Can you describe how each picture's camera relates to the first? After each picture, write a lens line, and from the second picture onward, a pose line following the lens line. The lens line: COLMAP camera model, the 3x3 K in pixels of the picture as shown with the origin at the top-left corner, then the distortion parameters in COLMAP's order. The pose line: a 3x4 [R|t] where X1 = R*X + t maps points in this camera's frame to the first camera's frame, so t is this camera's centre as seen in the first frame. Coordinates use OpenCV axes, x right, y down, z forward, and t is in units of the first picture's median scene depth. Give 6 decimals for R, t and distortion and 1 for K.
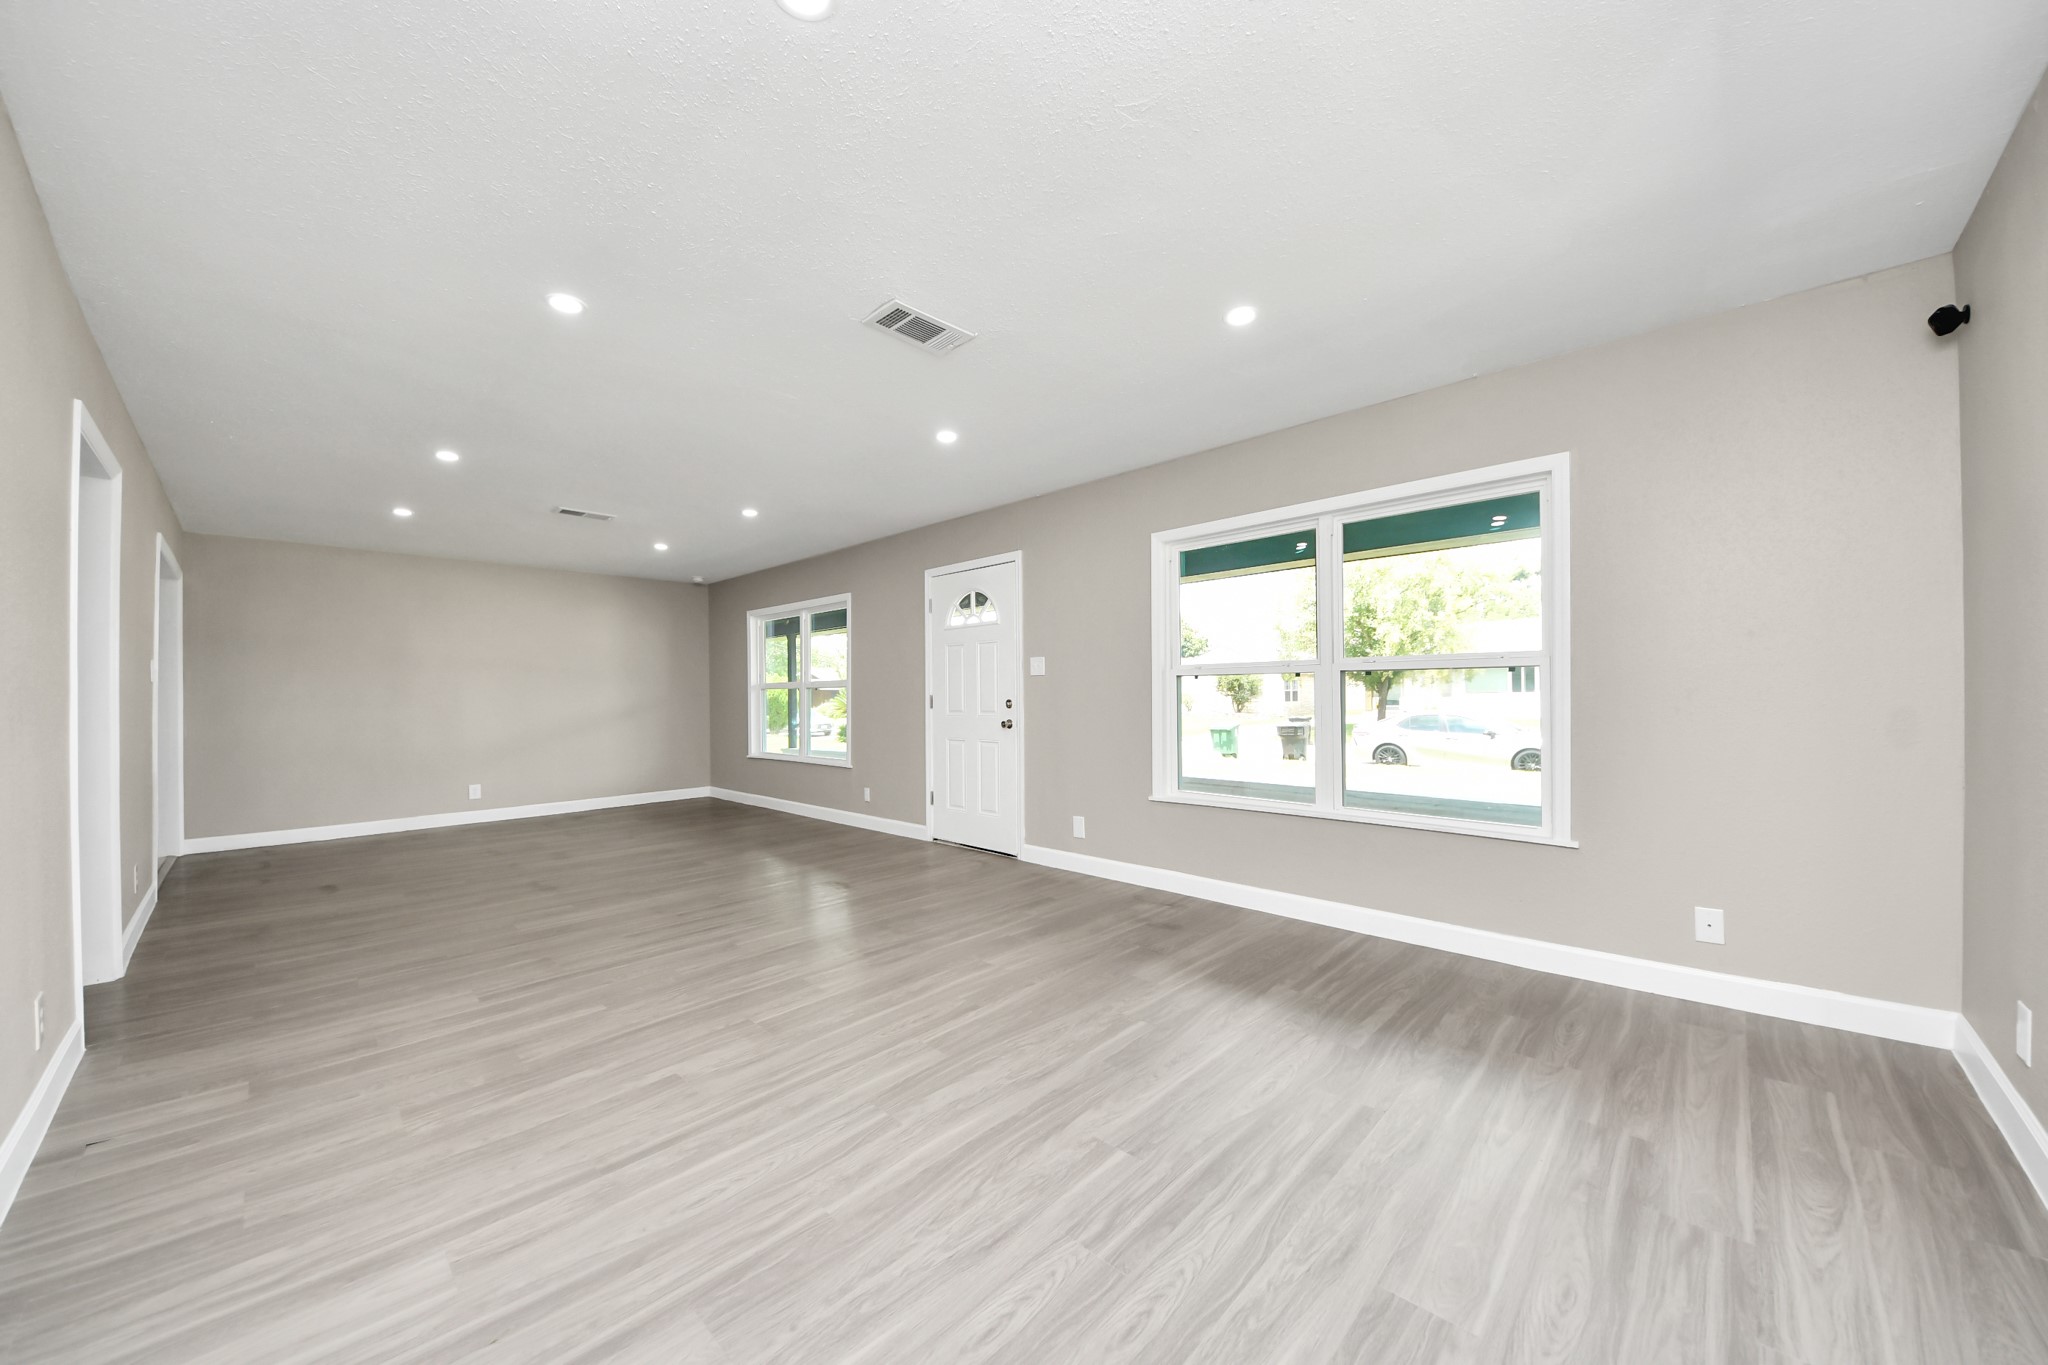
lens RADIAL K [[716.7, 0, 1028.8], [0, 716.7, 685.6], [0, 0, 1]] dist [0.028266, -0.017202]
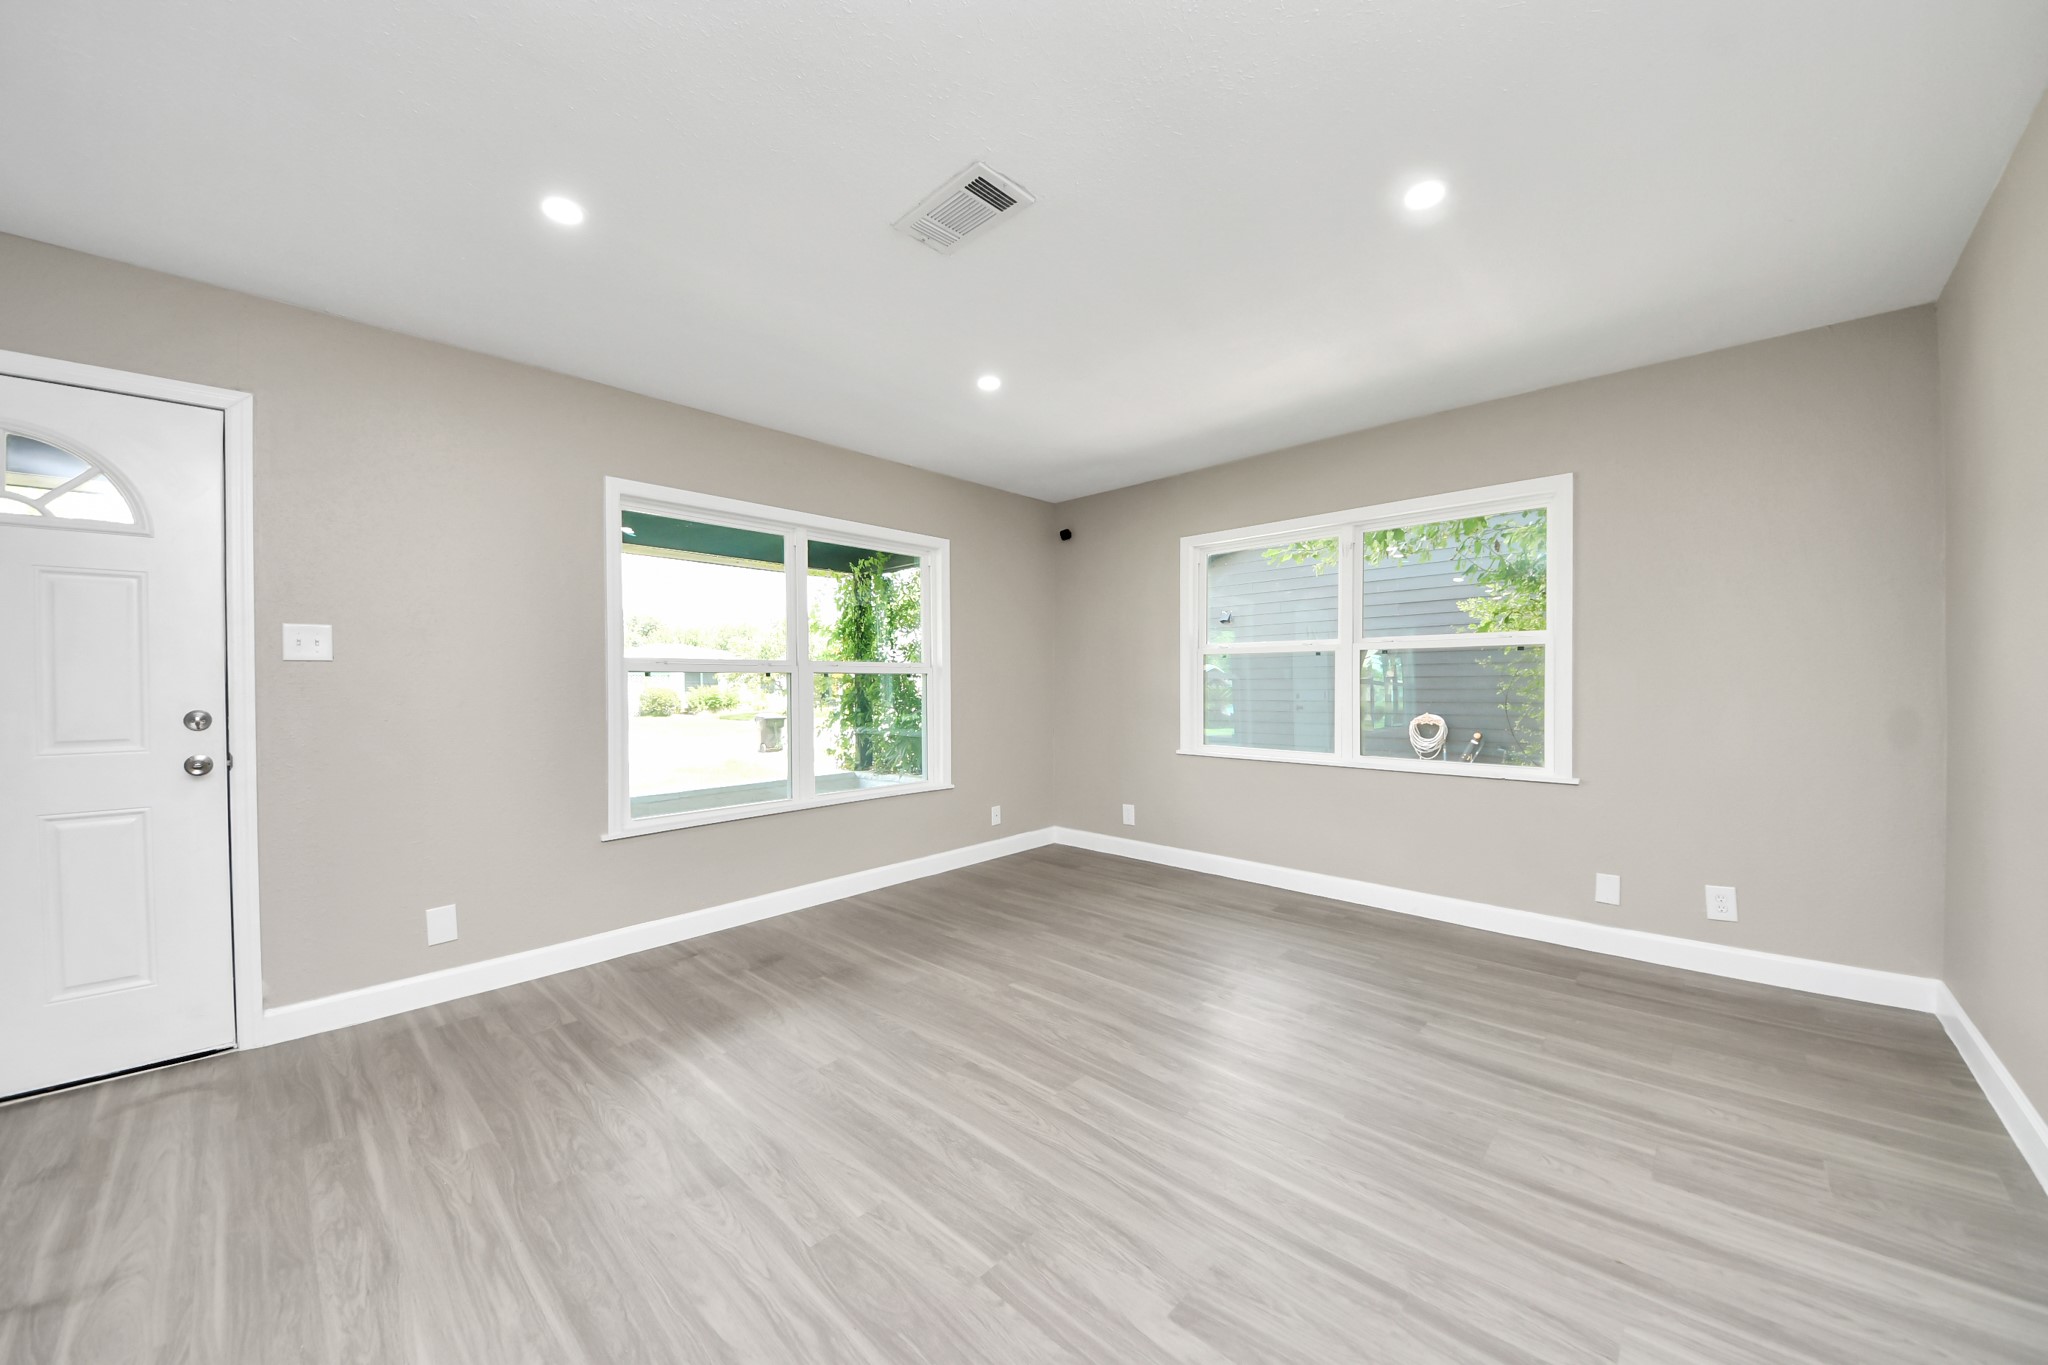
lens RADIAL K [[716.7, 0, 1028.8], [0, 716.7, 685.6], [0, 0, 1]] dist [0.028266, -0.017202]
pose [[0.014234, 0.003439, 0.999893, -1.065491], [0.001231, 0.999993, -0.003457, 0.013052], [-0.999898, 0.001280, 0.014230, 1.078543]]
